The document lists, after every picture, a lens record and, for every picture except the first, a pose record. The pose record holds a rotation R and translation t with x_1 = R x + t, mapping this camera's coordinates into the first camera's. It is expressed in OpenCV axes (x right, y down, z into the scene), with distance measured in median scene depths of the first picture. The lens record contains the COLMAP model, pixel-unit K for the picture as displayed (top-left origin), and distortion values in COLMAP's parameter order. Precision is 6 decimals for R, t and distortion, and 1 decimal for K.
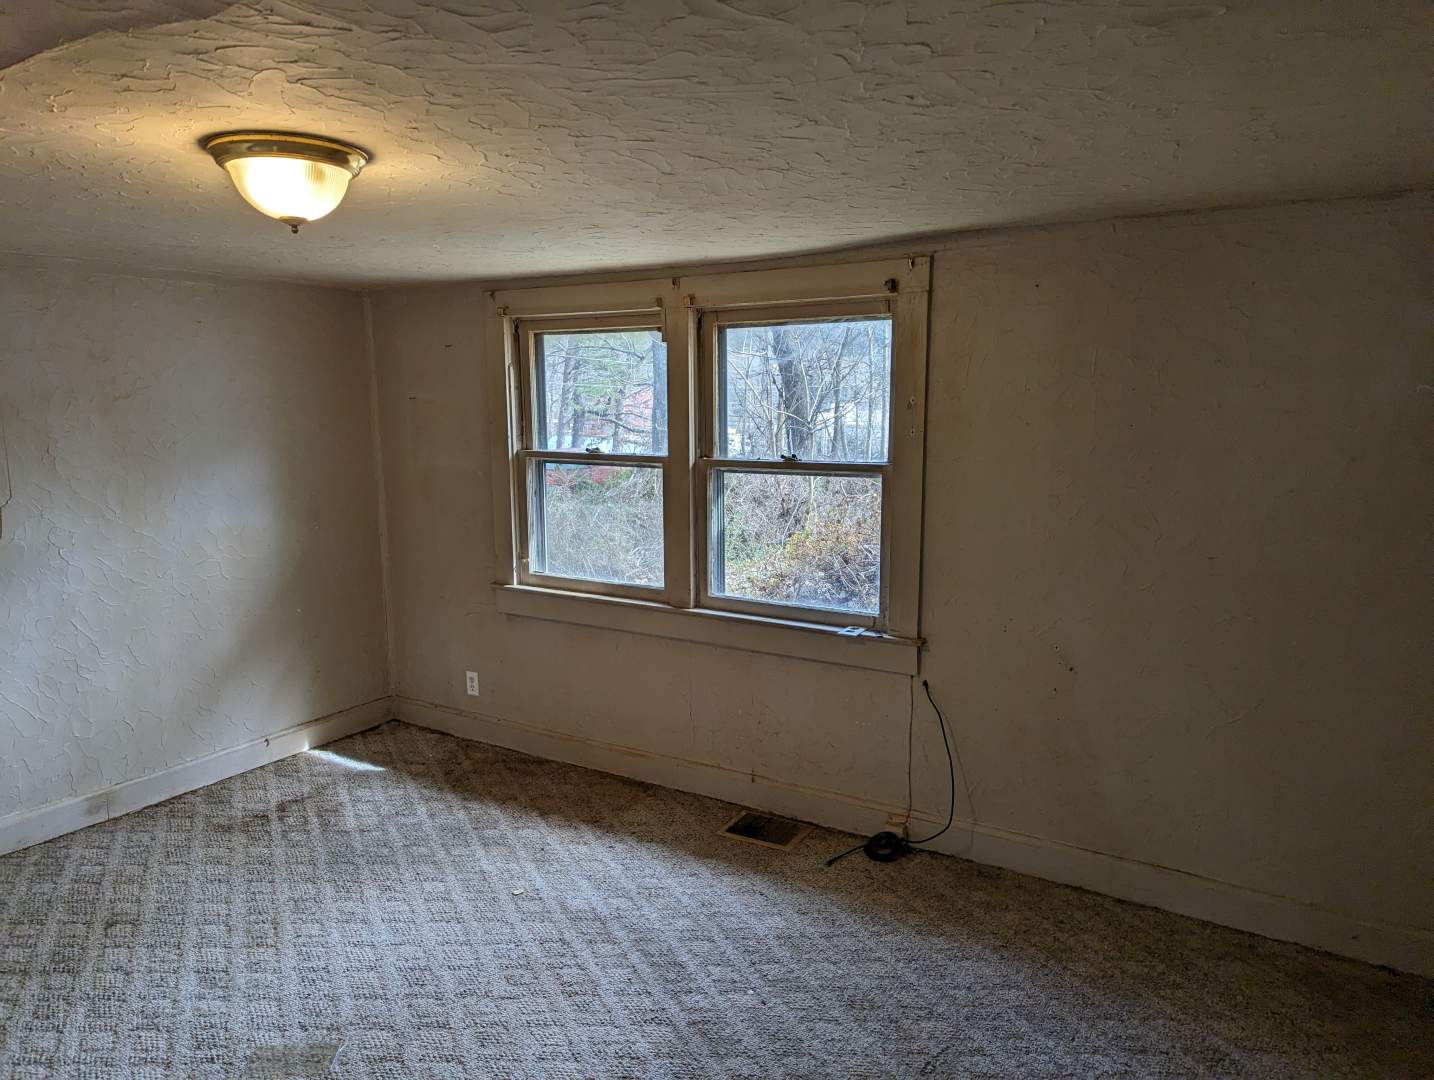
lens RADIAL K [[1002.6, 0, 704.3], [0, 1002.6, 554.3], [0, 0, 1]] dist [0.066961, -0.052718]
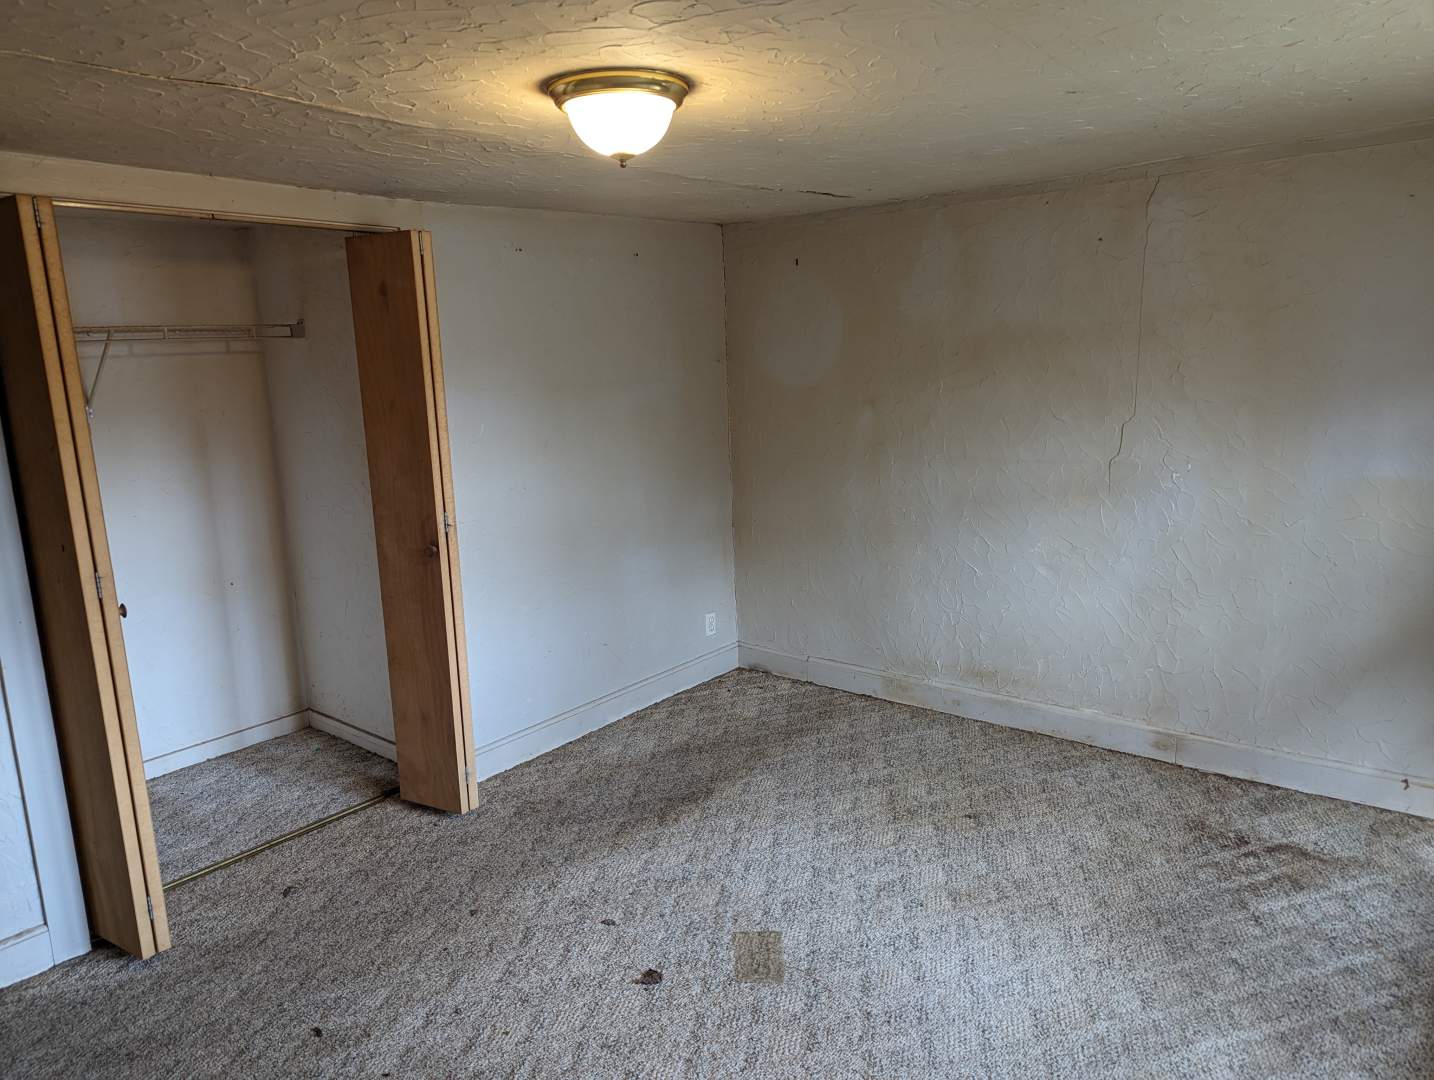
lens RADIAL K [[1002.6, 0, 701.6], [0, 1002.6, 536.9], [0, 0, 1]] dist [0.066961, -0.052718]
pose [[-0.123678, 0.191746, -0.973621, 0.353684], [-0.118229, 0.971318, 0.206310, -0.088572], [0.985254, 0.140626, -0.097460, 0.639987]]
